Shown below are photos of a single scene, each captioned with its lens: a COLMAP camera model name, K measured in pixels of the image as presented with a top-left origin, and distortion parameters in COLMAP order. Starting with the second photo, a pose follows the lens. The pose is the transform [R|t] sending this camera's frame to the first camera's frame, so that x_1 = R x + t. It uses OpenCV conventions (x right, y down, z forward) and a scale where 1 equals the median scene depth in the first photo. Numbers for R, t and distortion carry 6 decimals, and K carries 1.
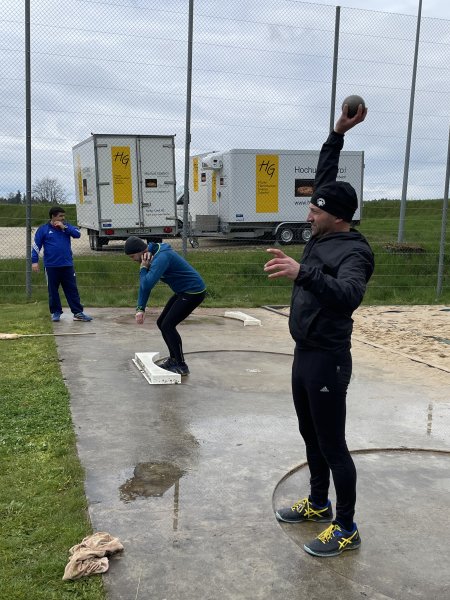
lens RADIAL K [[670.8, 0, 225.0], [0, 670.8, 300.0], [0, 0, 1]] dist [0.014551, 0.008927]
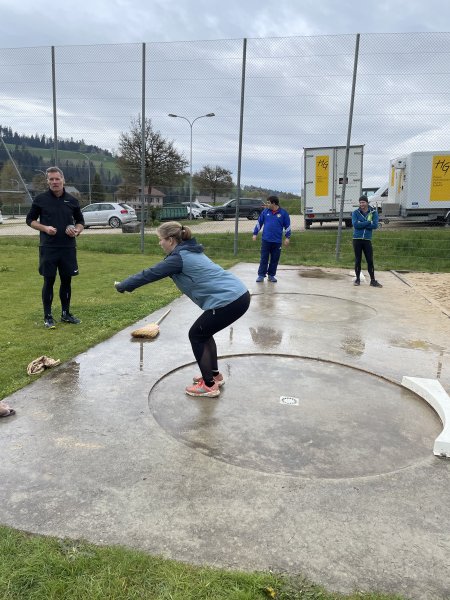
lens RADIAL K [[455.5, 0, 225.0], [0, 455.5, 300.0], [0, 0, 1]] dist [-0.005584, -0.004416]
pose [[0.876125, 0.083492, -0.474798, 0.143368], [-0.048379, 0.995144, 0.085721, 0.004066], [0.479650, -0.052132, 0.875910, 0.035052]]
